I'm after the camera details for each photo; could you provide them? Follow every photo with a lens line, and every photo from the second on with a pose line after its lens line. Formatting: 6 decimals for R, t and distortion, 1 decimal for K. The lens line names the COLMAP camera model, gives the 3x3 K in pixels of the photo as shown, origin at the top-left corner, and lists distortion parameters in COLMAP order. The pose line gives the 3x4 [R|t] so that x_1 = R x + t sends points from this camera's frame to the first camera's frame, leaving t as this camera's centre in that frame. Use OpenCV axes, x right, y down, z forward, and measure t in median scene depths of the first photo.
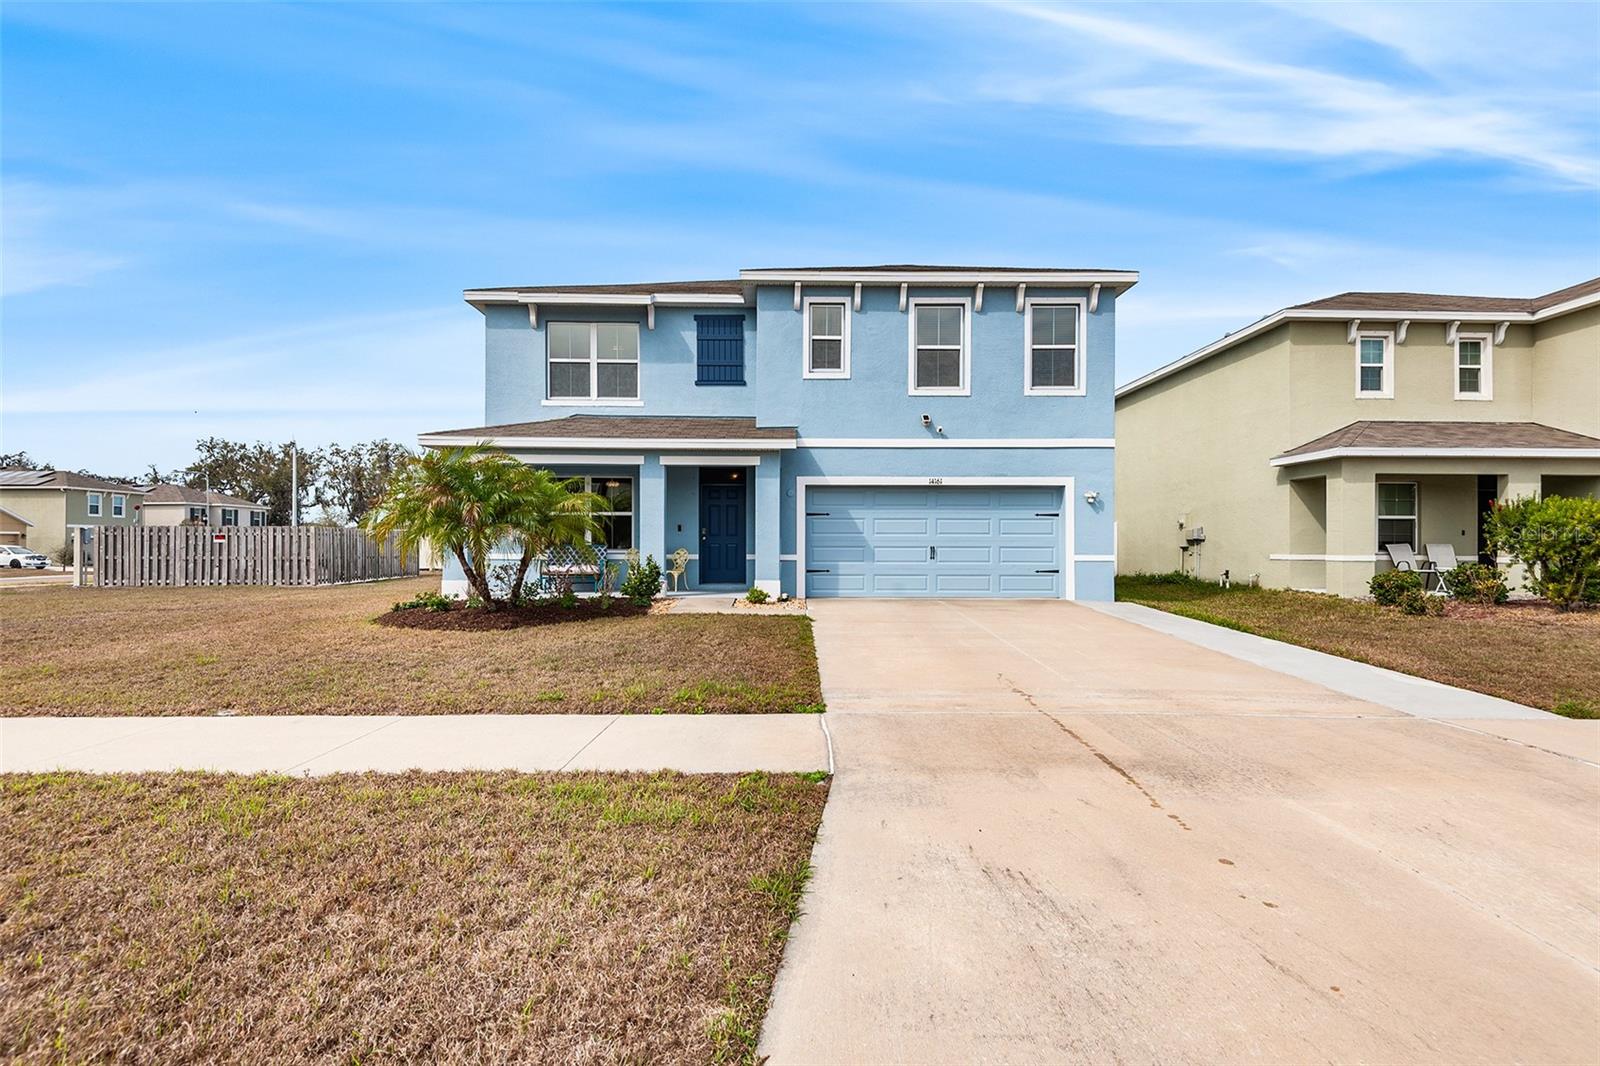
lens RADIAL K [[741.4, 0, 894.2], [0, 741.4, 536.2], [0, 0, 1]] dist [0.023101, -0.011501]
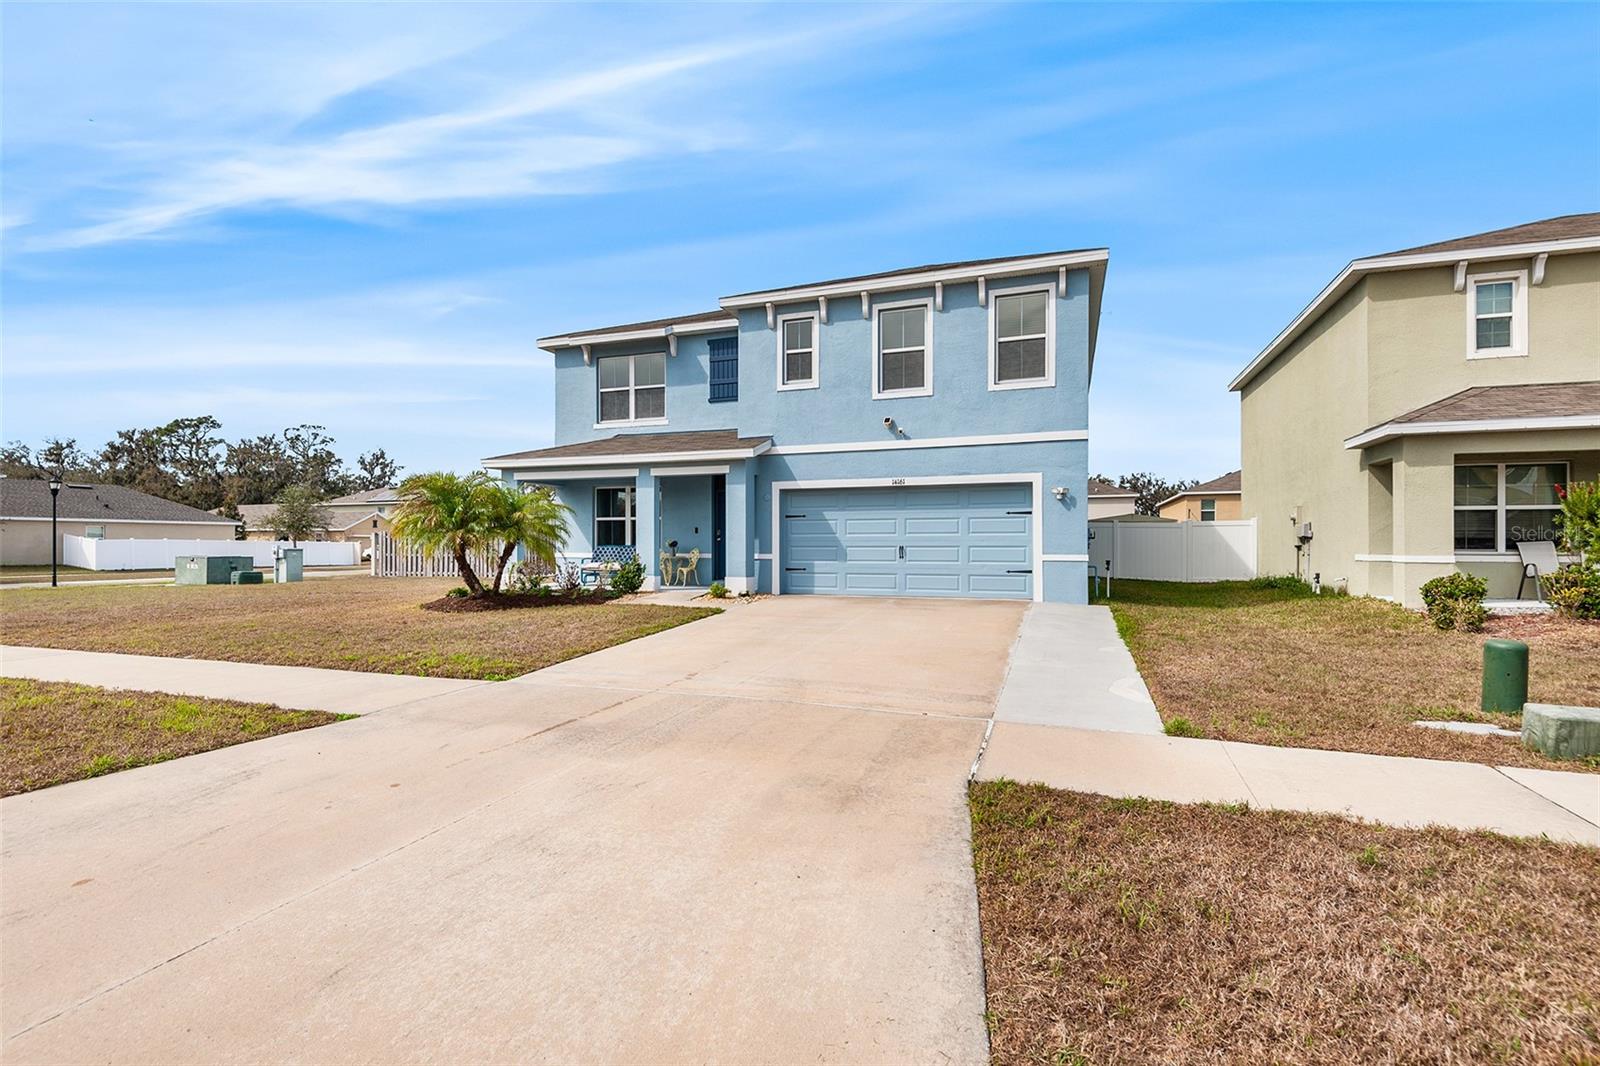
lens RADIAL K [[741.4, 0, 807.6], [0, 741.4, 532.8], [0, 0, 1]] dist [0.023101, -0.011501]
pose [[0.937912, -0.009038, -0.346755, 0.285201], [0.007445, 0.999955, -0.005924, 0.000836], [0.346793, 0.002974, 0.937937, 0.002517]]
